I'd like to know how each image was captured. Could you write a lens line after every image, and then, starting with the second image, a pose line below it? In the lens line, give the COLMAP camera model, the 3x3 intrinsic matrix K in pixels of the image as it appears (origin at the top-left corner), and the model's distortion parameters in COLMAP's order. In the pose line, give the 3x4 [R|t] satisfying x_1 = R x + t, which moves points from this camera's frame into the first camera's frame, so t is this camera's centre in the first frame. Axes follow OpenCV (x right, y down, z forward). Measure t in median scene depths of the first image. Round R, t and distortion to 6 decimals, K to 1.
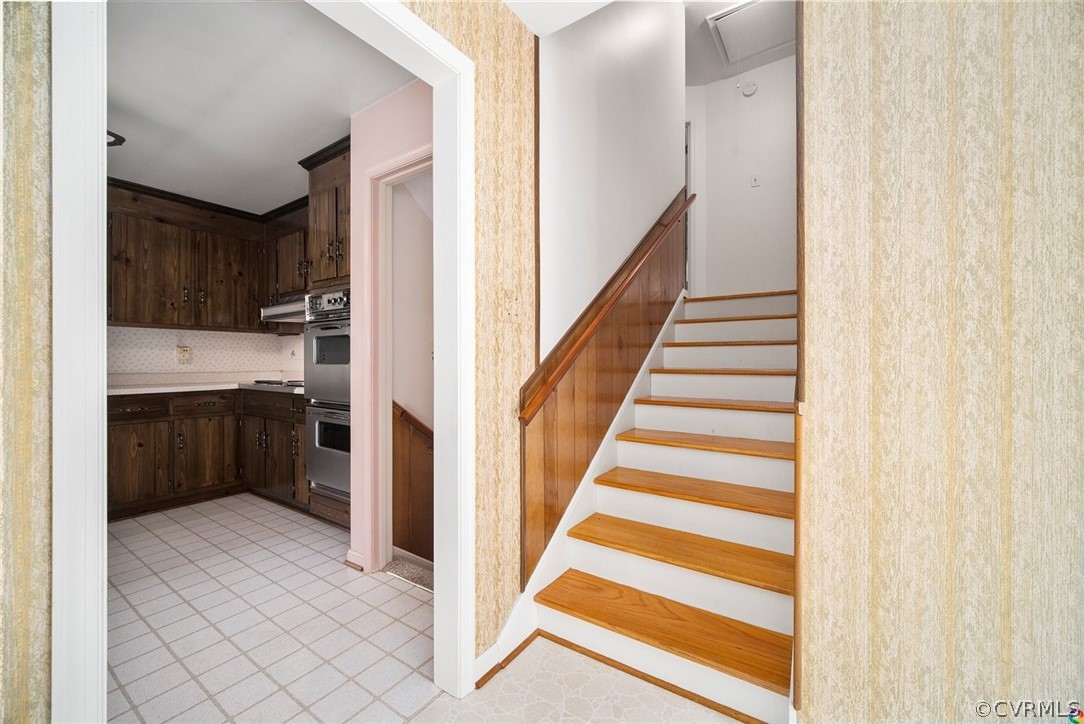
lens RADIAL K [[427.4, 0, 540.8], [0, 427.4, 364.4], [0, 0, 1]] dist [-0.003851, -0.000416]
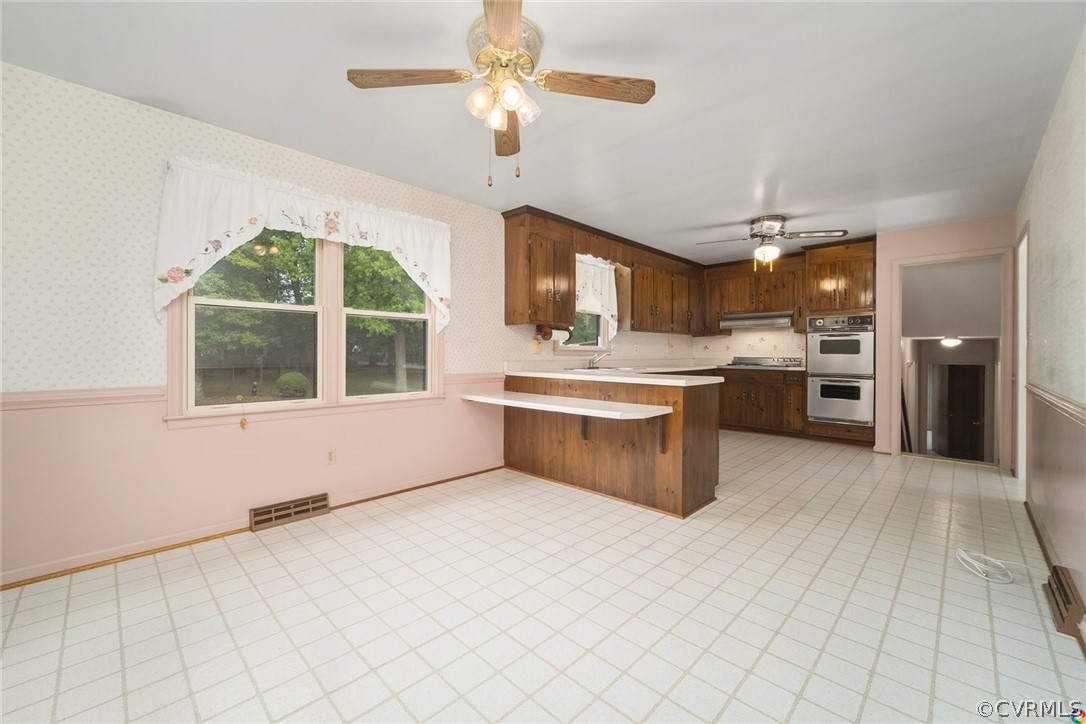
lens RADIAL K [[428.2, 0, 534.9], [0, 428.2, 357.6], [0, 0, 1]] dist [-0.003851, -0.000416]
pose [[0.983307, 0.005150, -0.181879, -1.126871], [-0.003548, 0.999952, 0.009137, -0.000724], [0.181918, -0.008340, 0.983278, -0.866393]]
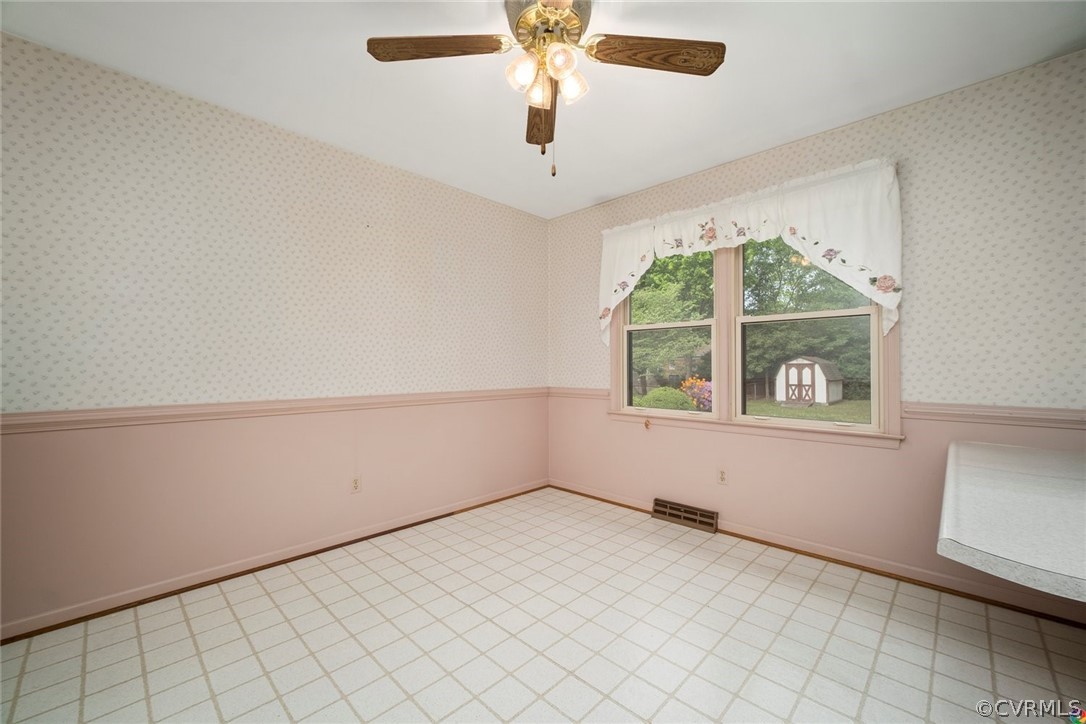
lens RADIAL K [[428.2, 0, 537.9], [0, 428.2, 363.9], [0, 0, 1]] dist [-0.003851, -0.000416]
pose [[-0.168382, -0.005198, -0.985708, -0.821793], [0.001069, 0.999985, -0.005456, -0.001632], [0.985721, -0.001972, -0.168374, -0.301312]]
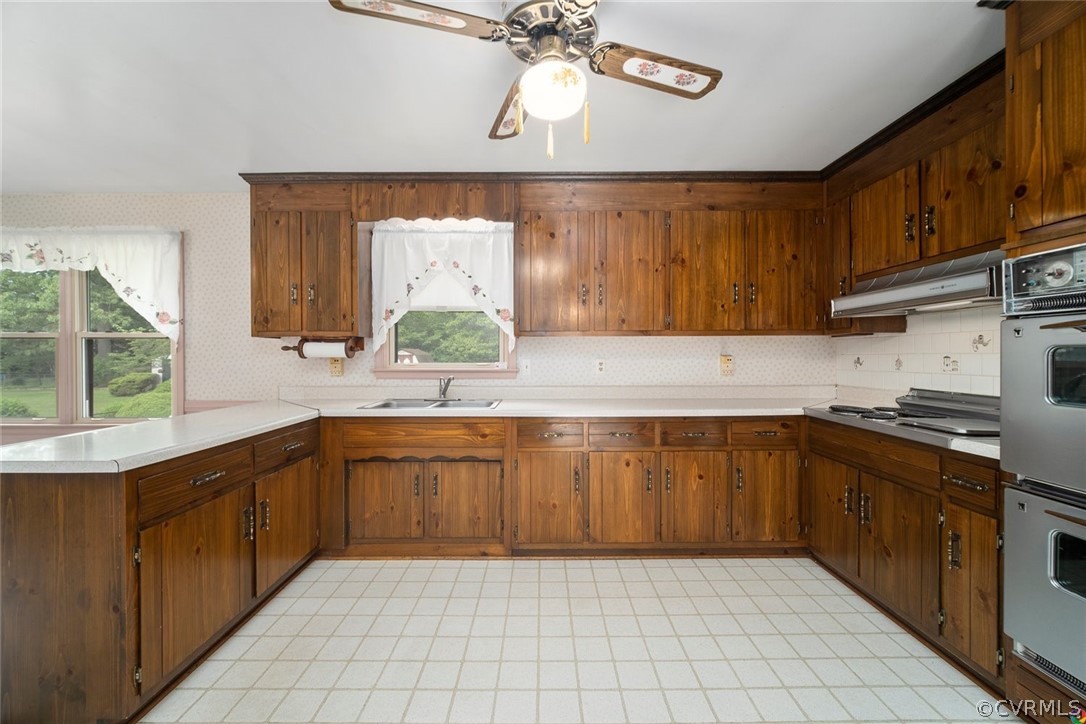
lens RADIAL K [[428.2, 0, 538.9], [0, 428.2, 356.4], [0, 0, 1]] dist [-0.003851, -0.000416]
pose [[0.570099, 0.004210, -0.821565, -0.372932], [0.000649, 0.999984, 0.005574, -0.046550], [0.821576, -0.003711, 0.570087, 0.222690]]
